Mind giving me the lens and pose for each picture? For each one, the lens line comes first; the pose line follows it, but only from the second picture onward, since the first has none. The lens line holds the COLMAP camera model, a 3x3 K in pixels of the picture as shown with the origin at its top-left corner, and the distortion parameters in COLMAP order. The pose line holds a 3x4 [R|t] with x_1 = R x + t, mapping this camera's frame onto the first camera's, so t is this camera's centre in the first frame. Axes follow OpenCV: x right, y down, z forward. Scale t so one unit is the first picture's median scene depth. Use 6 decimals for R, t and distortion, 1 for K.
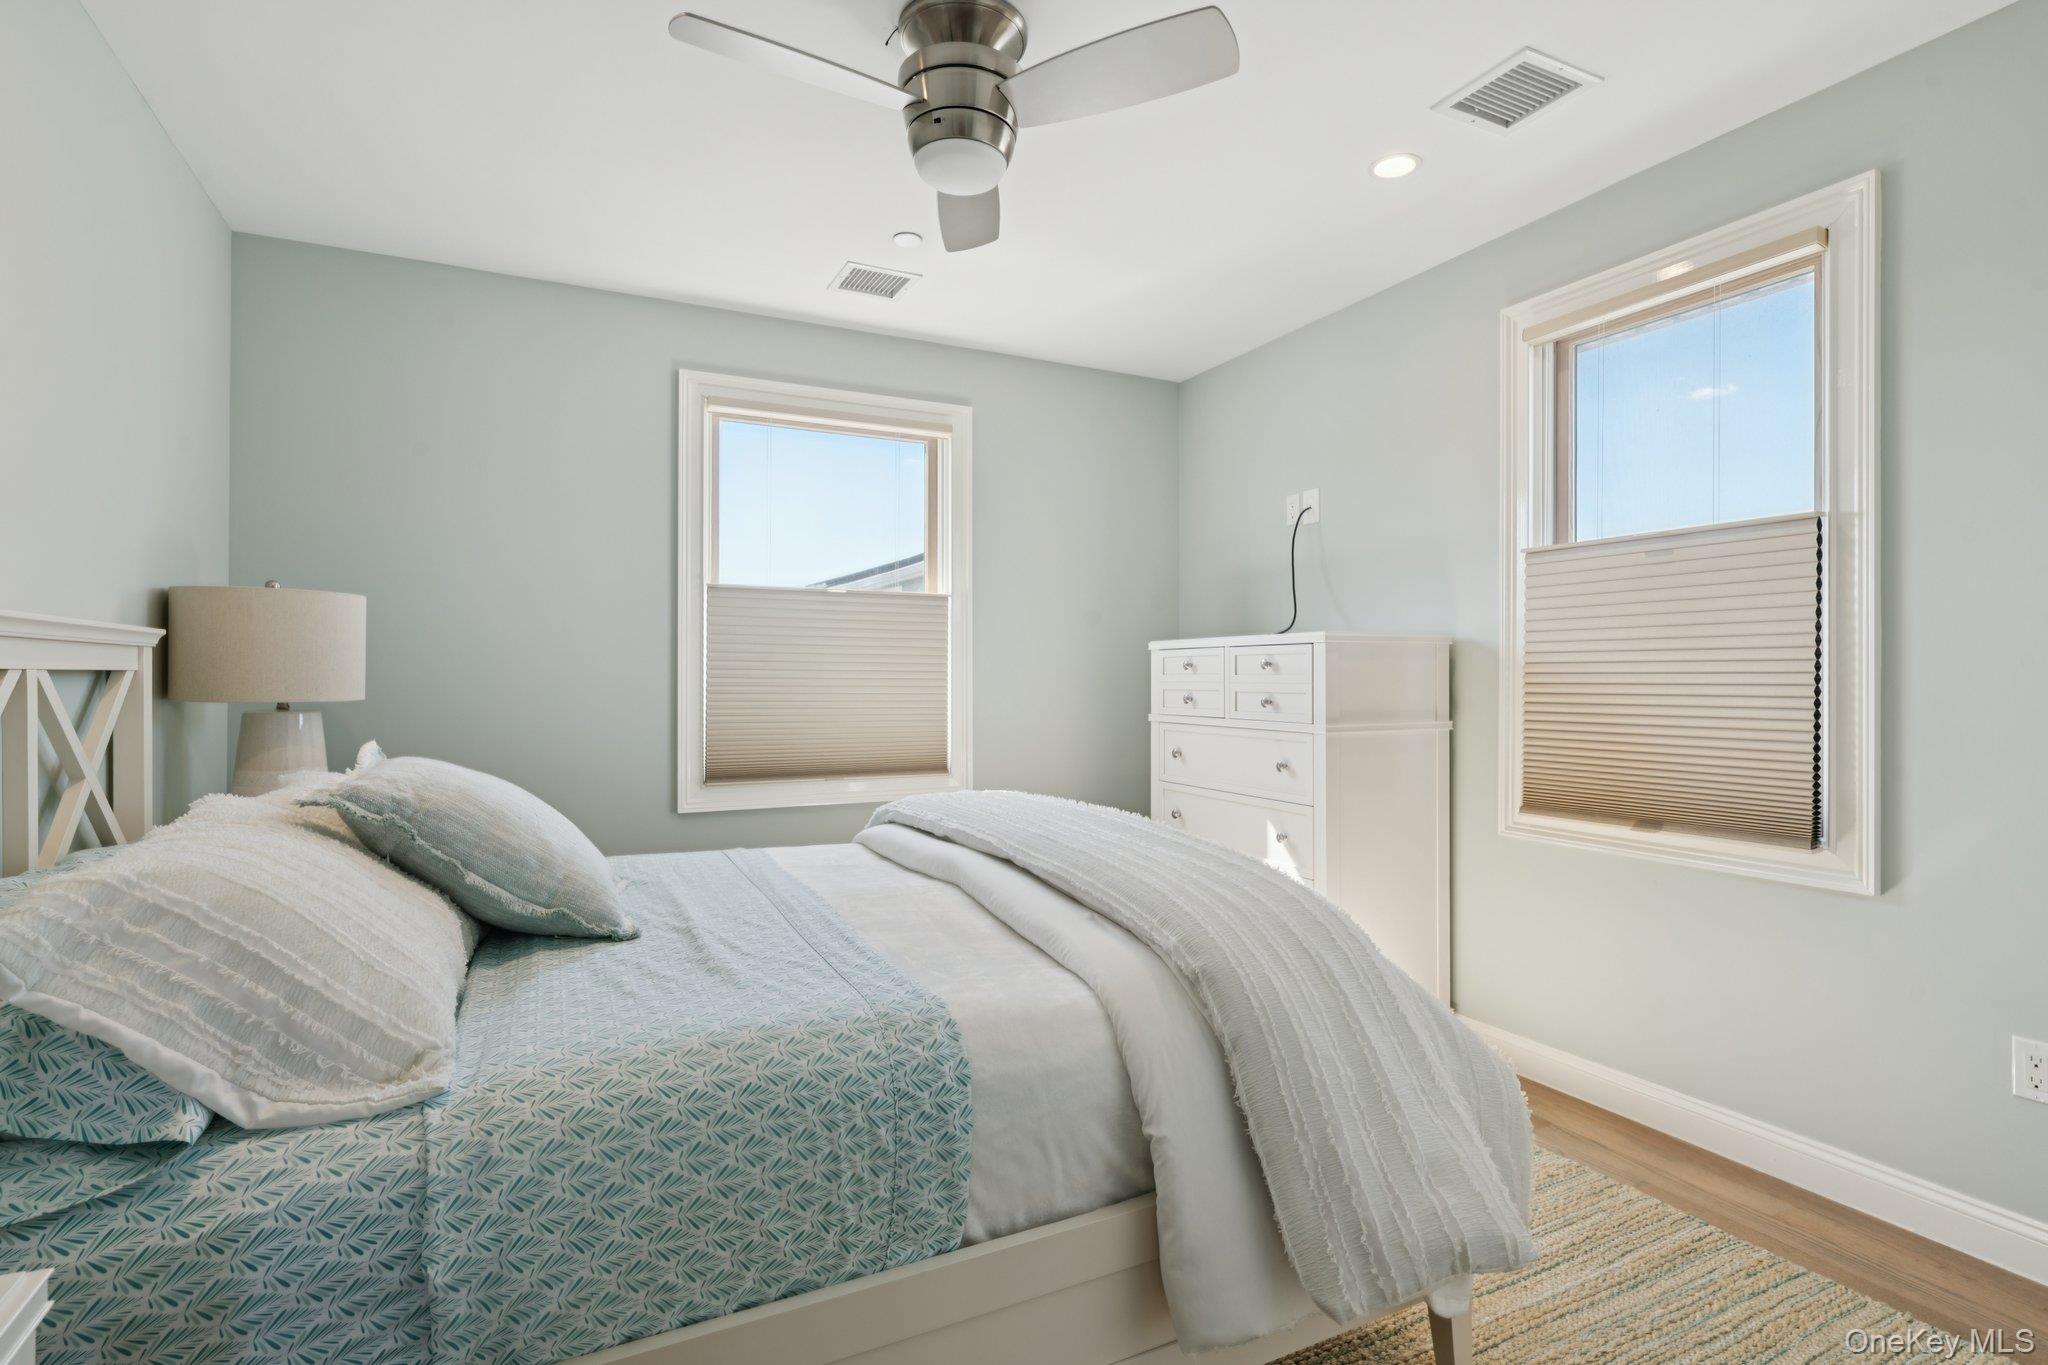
lens RADIAL K [[980.1, 0, 1019.6], [0, 980.1, 682.8], [0, 0, 1]] dist [-0.001421, -0.000588]
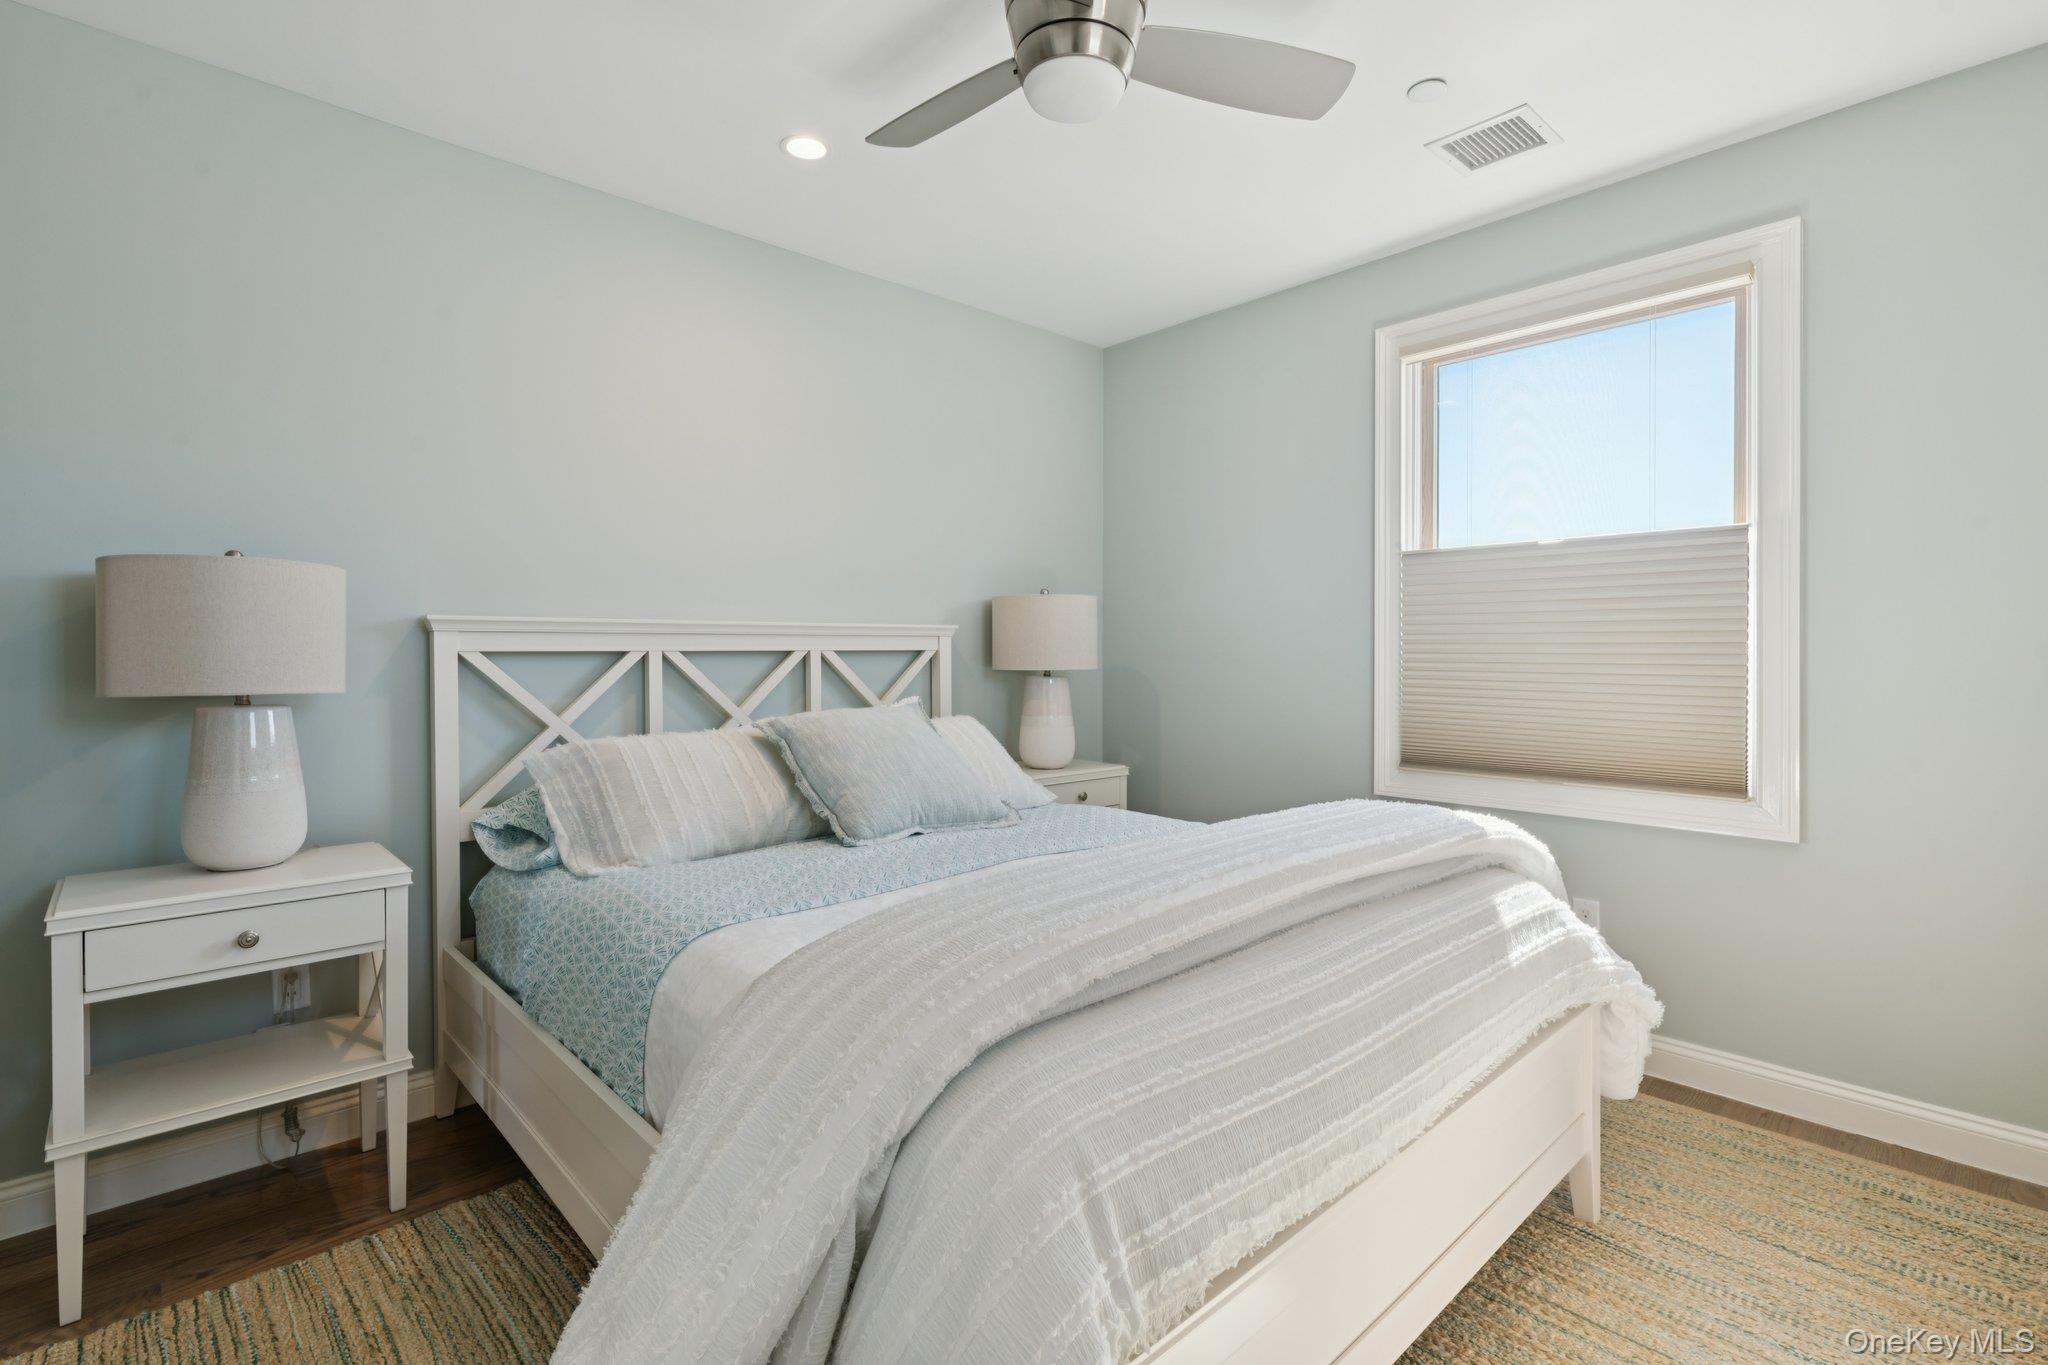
lens RADIAL K [[954.4, 0, 1034.1], [0, 954.4, 672.5], [0, 0, 1]] dist [-0.002591, -0.000063]
pose [[0.283596, 0.019800, -0.958739, 0.467392], [-0.000635, 0.999790, 0.020460, -0.005610], [0.958944, -0.005193, 0.283549, 0.425695]]
